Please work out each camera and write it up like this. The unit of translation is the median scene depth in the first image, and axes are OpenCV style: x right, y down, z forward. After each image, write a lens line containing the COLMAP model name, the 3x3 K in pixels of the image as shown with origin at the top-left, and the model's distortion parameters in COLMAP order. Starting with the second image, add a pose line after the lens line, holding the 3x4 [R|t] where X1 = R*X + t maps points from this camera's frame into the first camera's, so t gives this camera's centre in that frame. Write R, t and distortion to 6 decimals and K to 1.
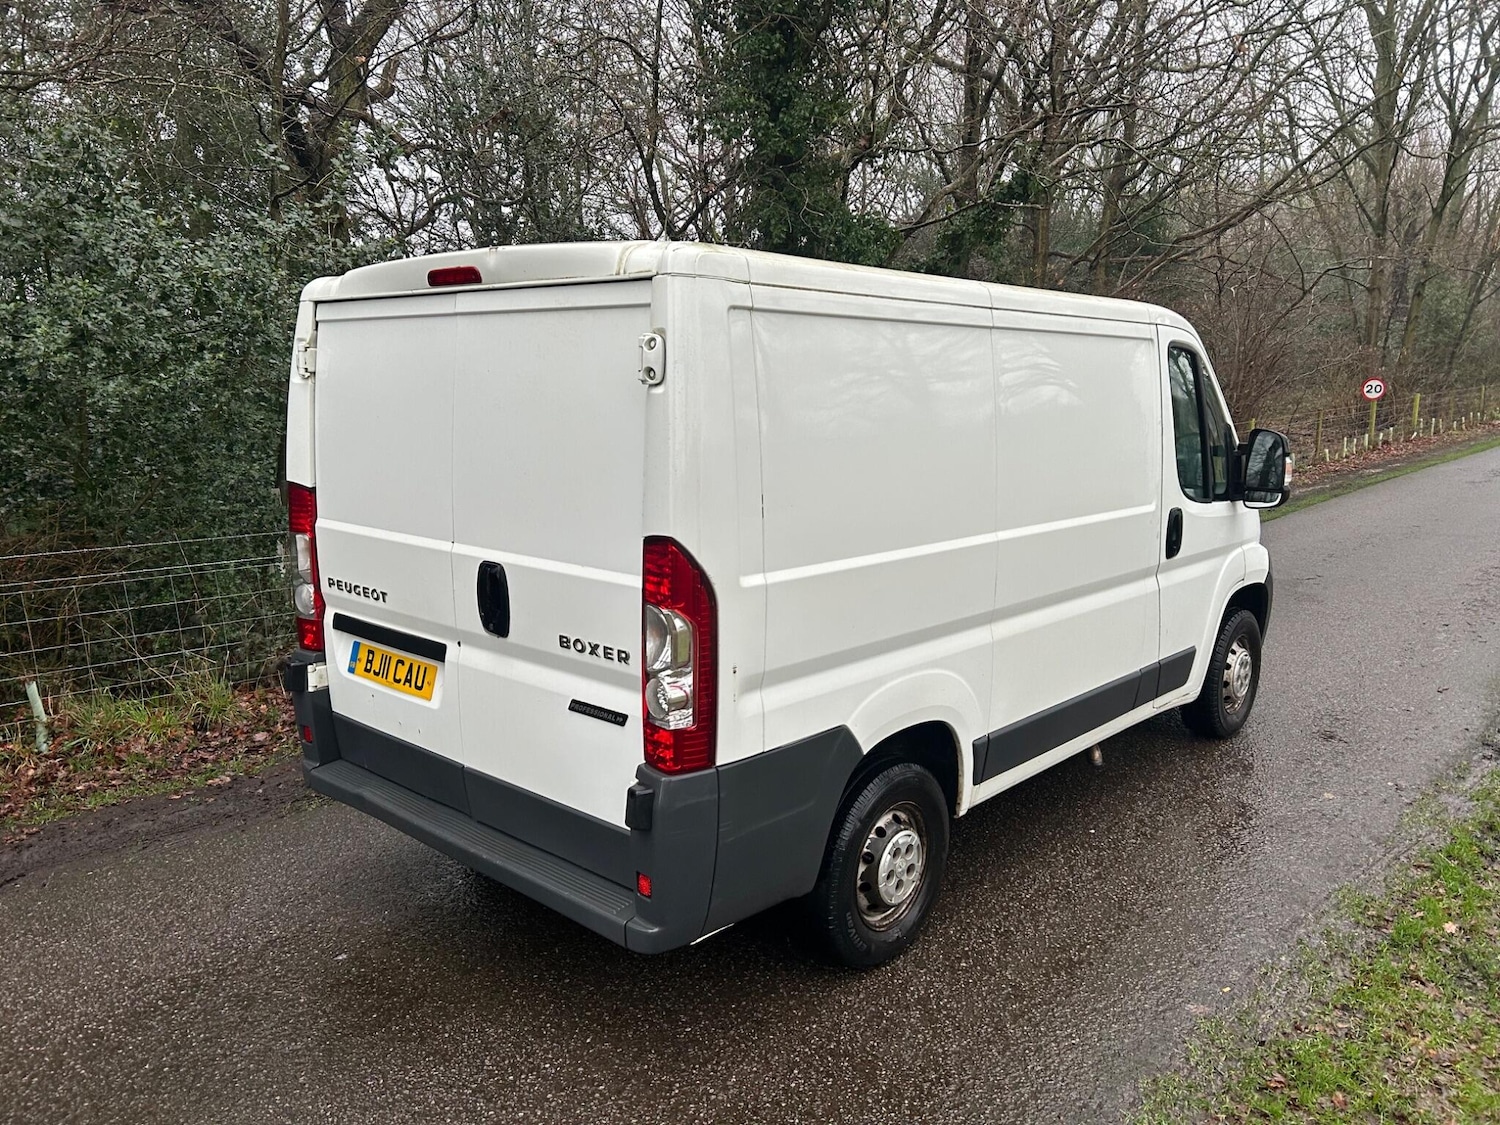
lens RADIAL K [[1119.5, 0, 737.4], [0, 1119.5, 568.2], [0, 0, 1]] dist [0.059805, -0.060834]
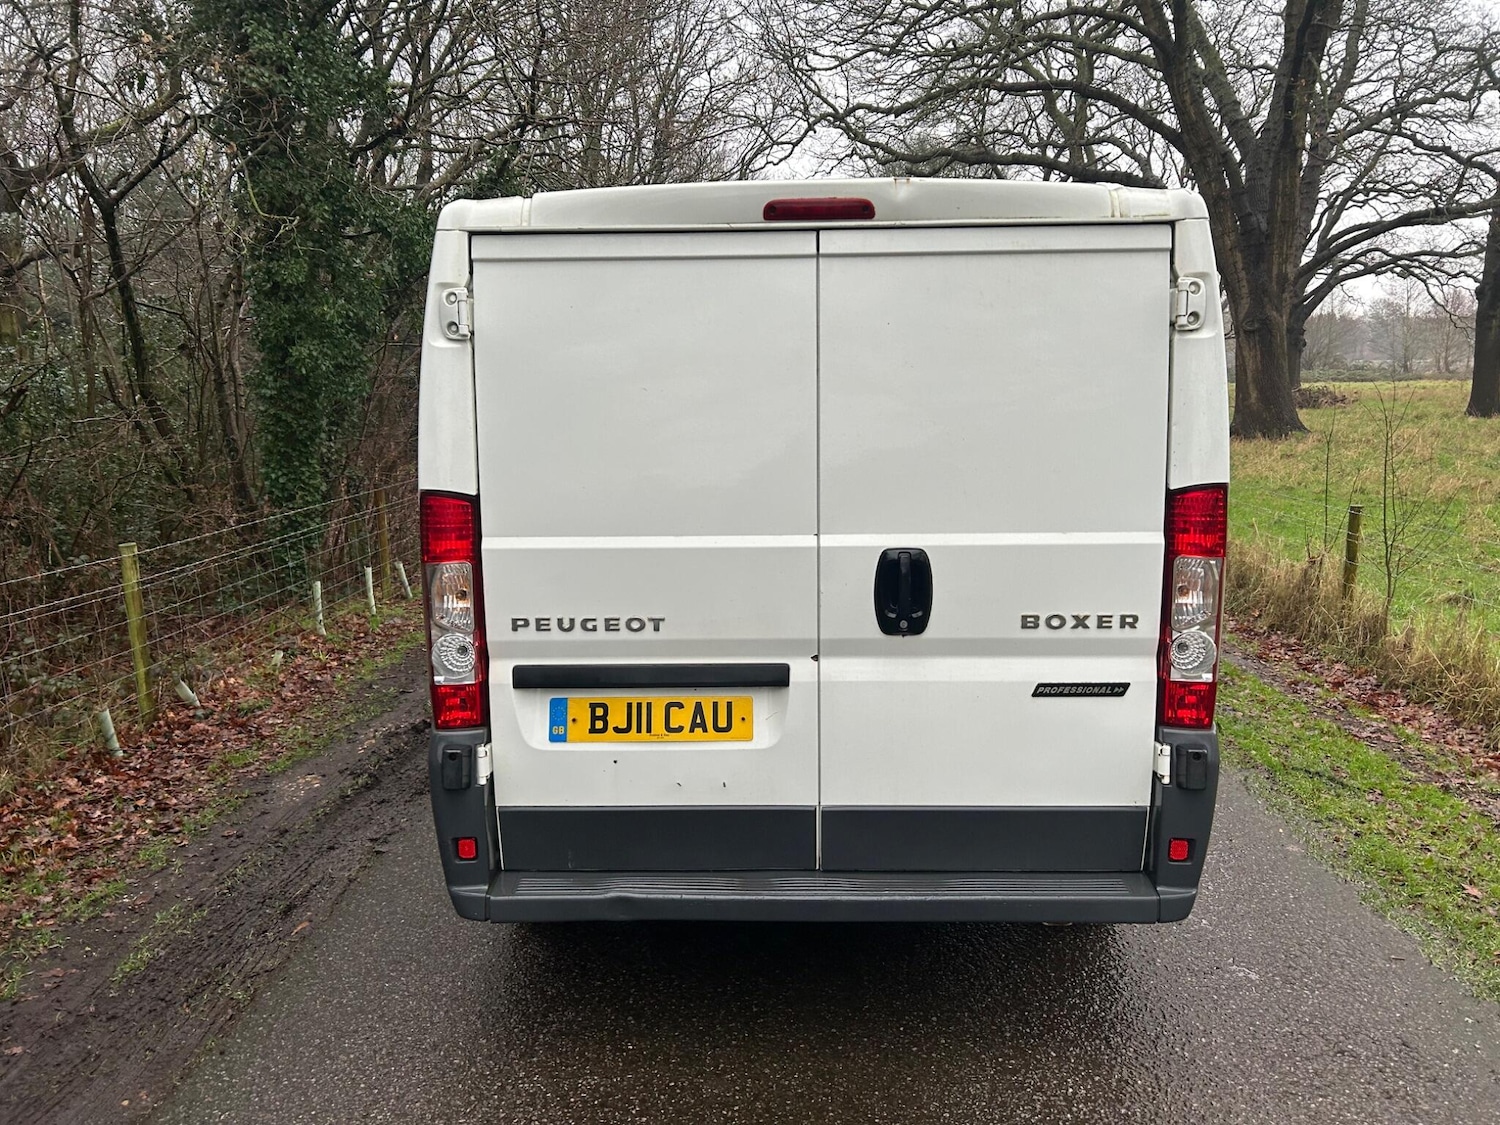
lens RADIAL K [[1119.5, 0, 751.8], [0, 1119.5, 564.3], [0, 0, 1]] dist [0.059805, -0.060834]
pose [[0.756462, -0.109466, 0.644812, -0.753649], [0.124832, 0.991935, 0.021948, -0.023519], [-0.642014, 0.063891, 0.764026, 0.374796]]
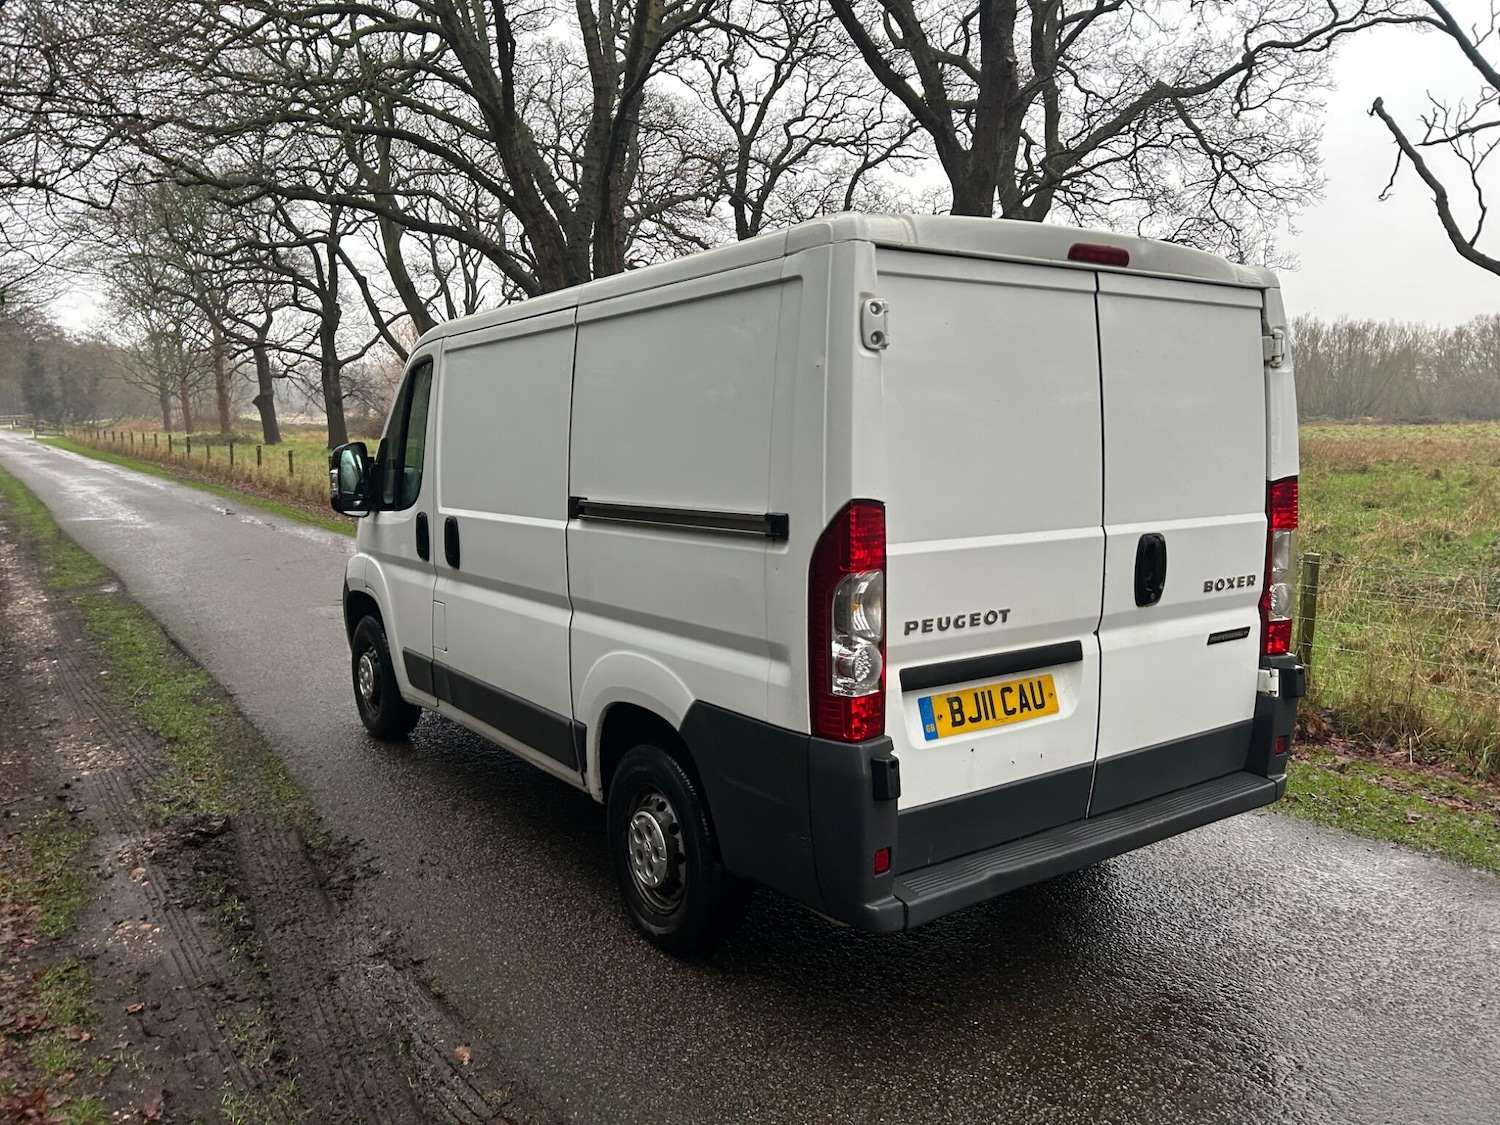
lens RADIAL K [[1119.5, 0, 757.1], [0, 1119.5, 559.0], [0, 0, 1]] dist [0.059805, -0.060834]
pose [[0.217781, -0.112594, 0.969481, -1.160273], [0.175454, 0.981658, 0.074595, -0.110337], [-0.960098, 0.153854, 0.233541, 0.978010]]
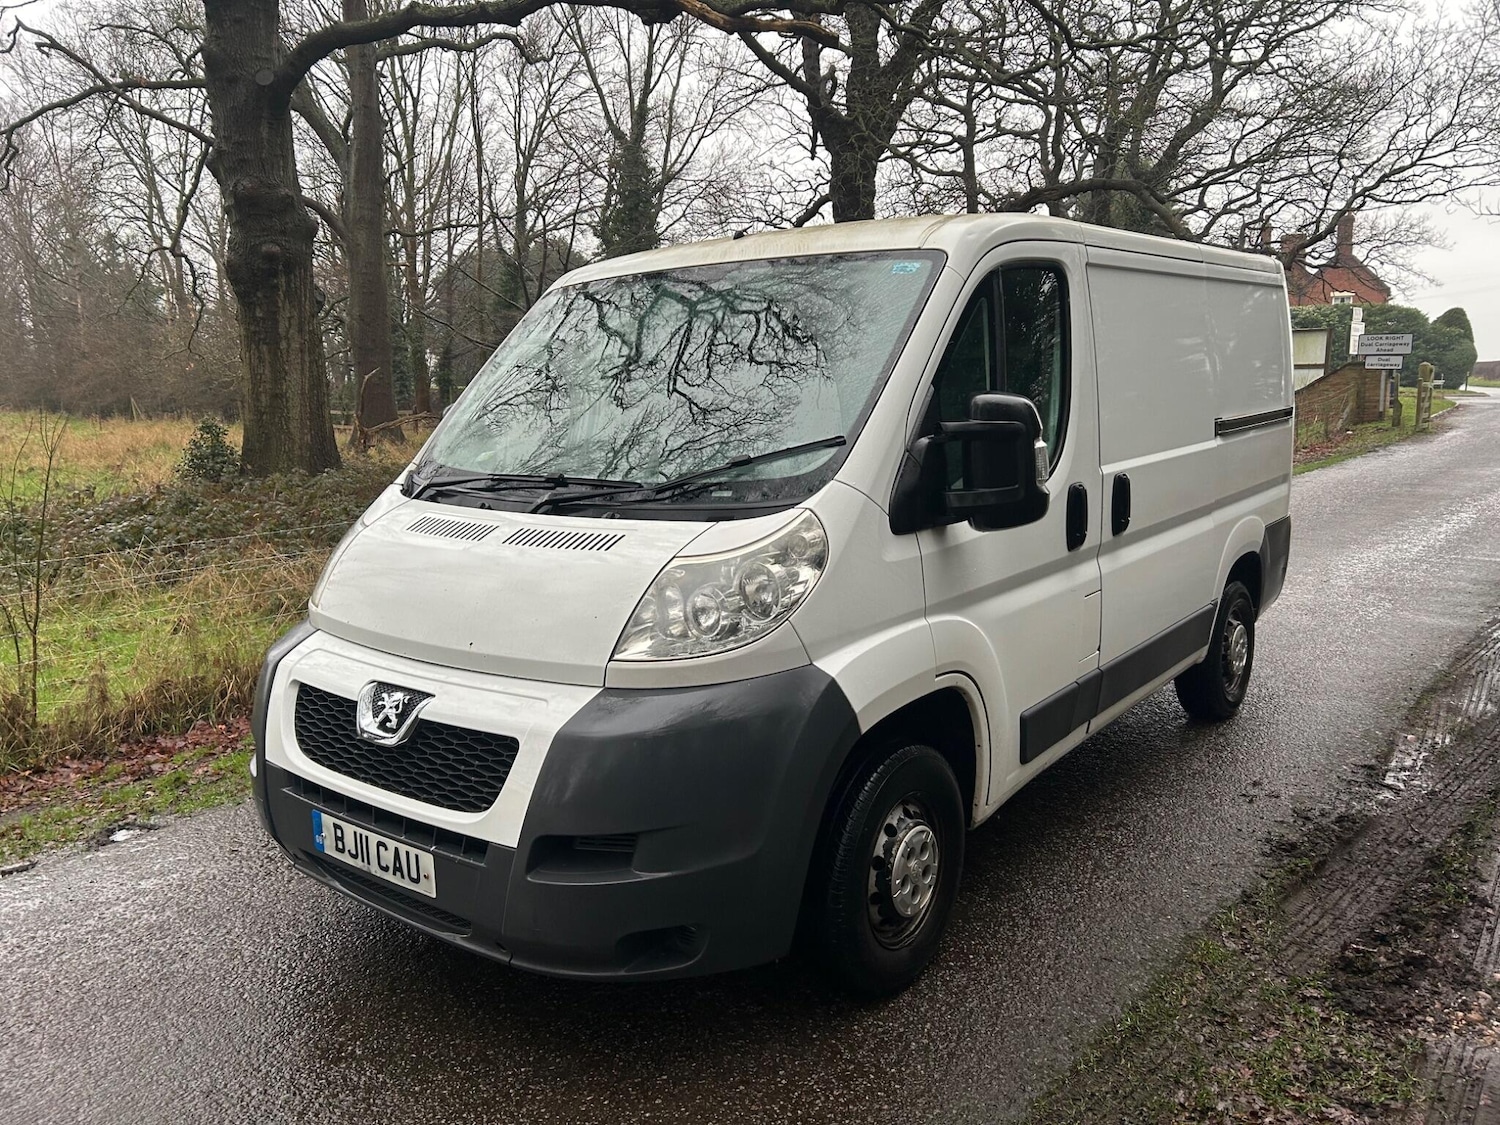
lens RADIAL K [[1119.5, 0, 751.7], [0, 1119.5, 557.3], [0, 0, 1]] dist [0.059805, -0.060834]
pose [[-0.997226, 0.039214, -0.063264, 0.446871], [0.016883, 0.946976, 0.320862, -0.395458], [0.072491, 0.318904, -0.945011, 2.620854]]
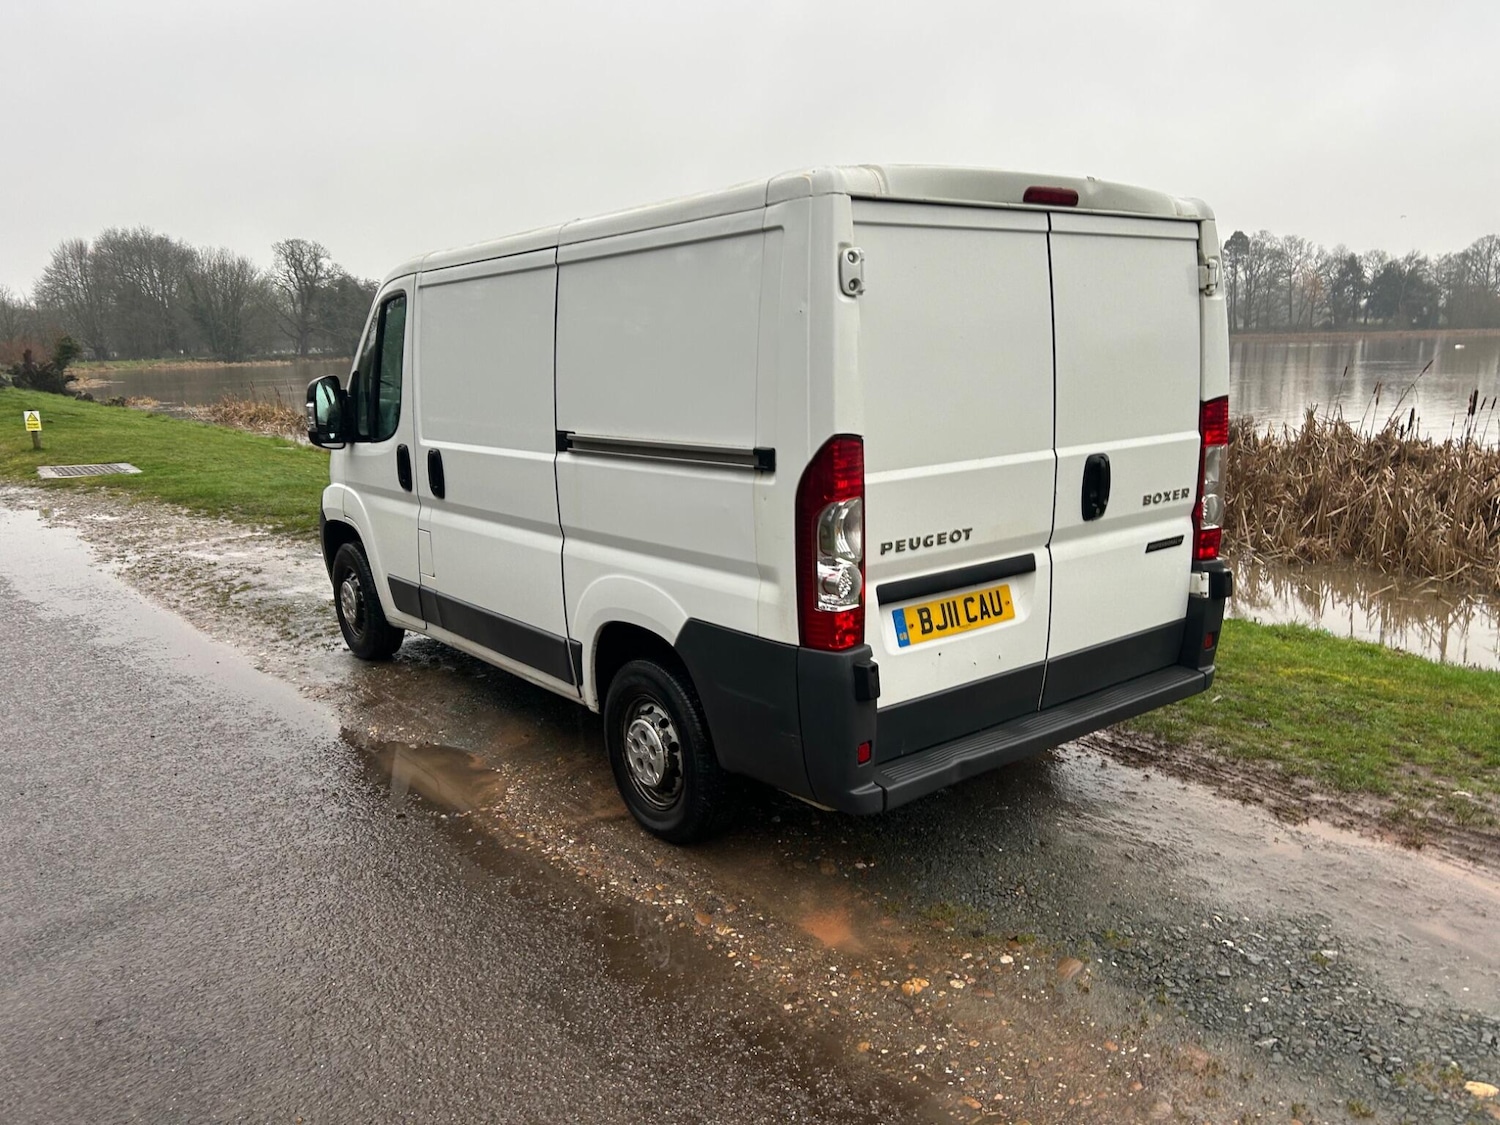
lens RADIAL K [[1119.5, 0, 747.5], [0, 1119.5, 573.2], [0, 0, 1]] dist [0.059805, -0.060834]
pose [[0.170799, -0.206928, 0.963332, -1.246608], [0.196253, 0.965253, 0.172544, -0.138810], [-0.965563, 0.159587, 0.205474, 0.993081]]
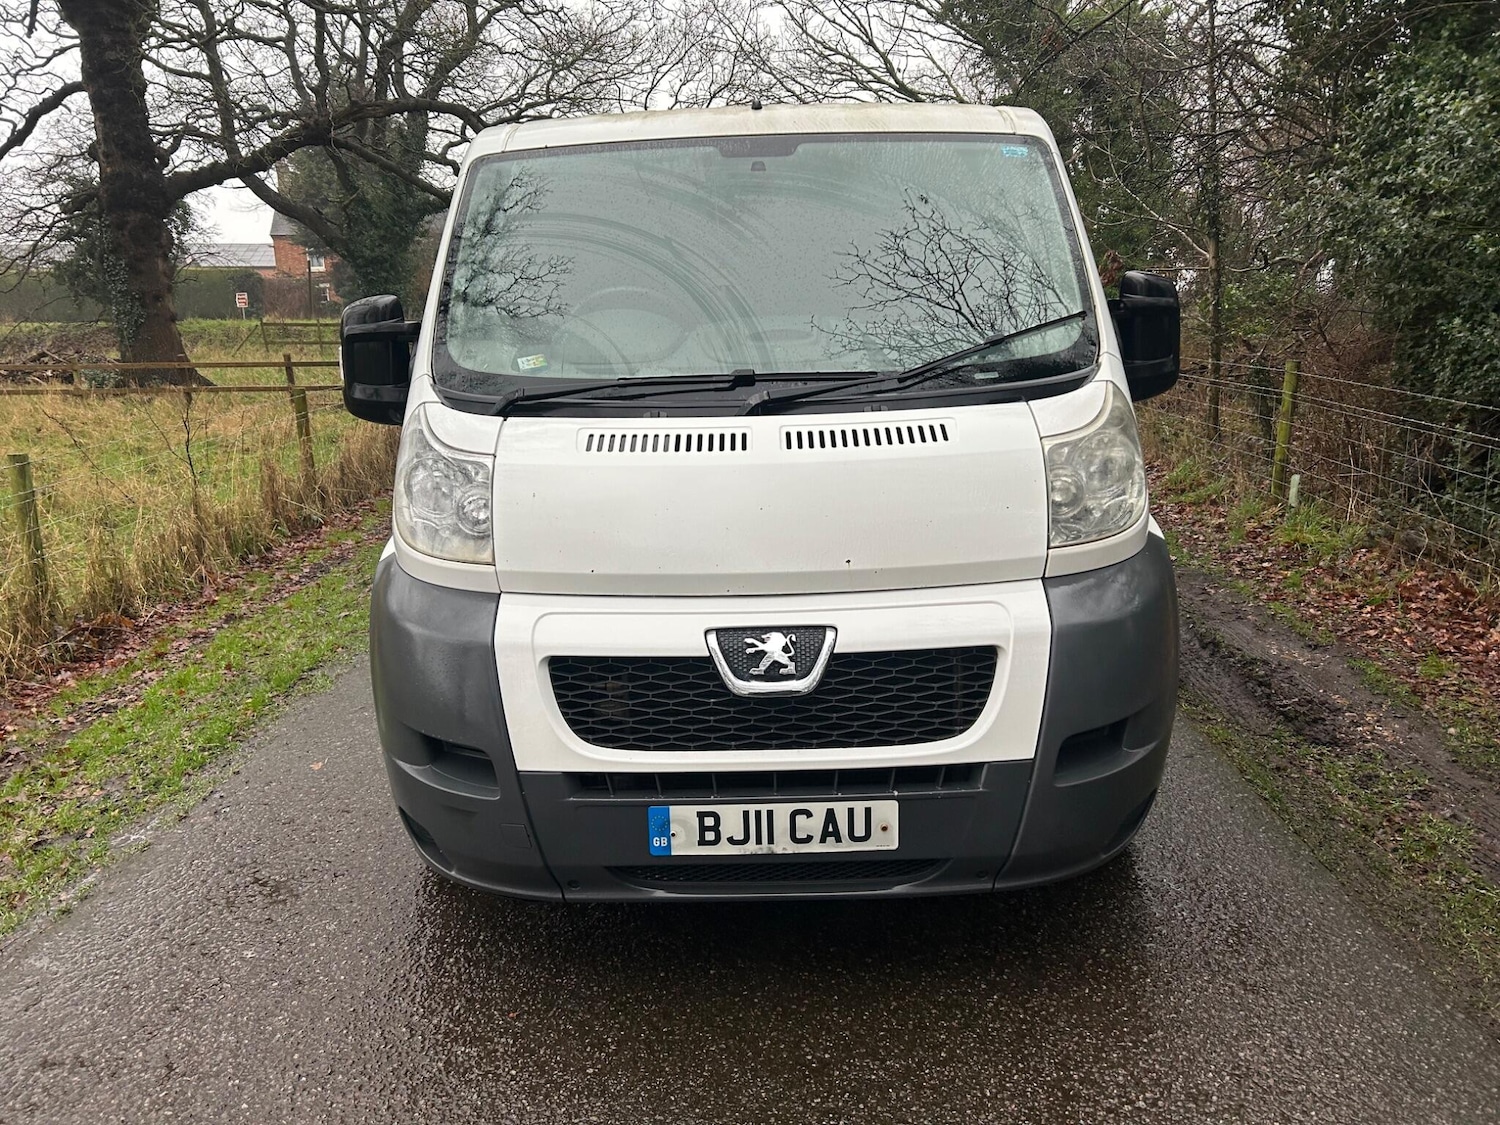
lens RADIAL K [[1119.5, 0, 744.5], [0, 1119.5, 569.9], [0, 0, 1]] dist [0.059805, -0.060834]
pose [[-0.748676, 0.182653, -0.637277, 1.060521], [-0.079937, 0.929408, 0.360293, -0.323079], [0.658099, 0.320685, -0.681225, 2.307795]]
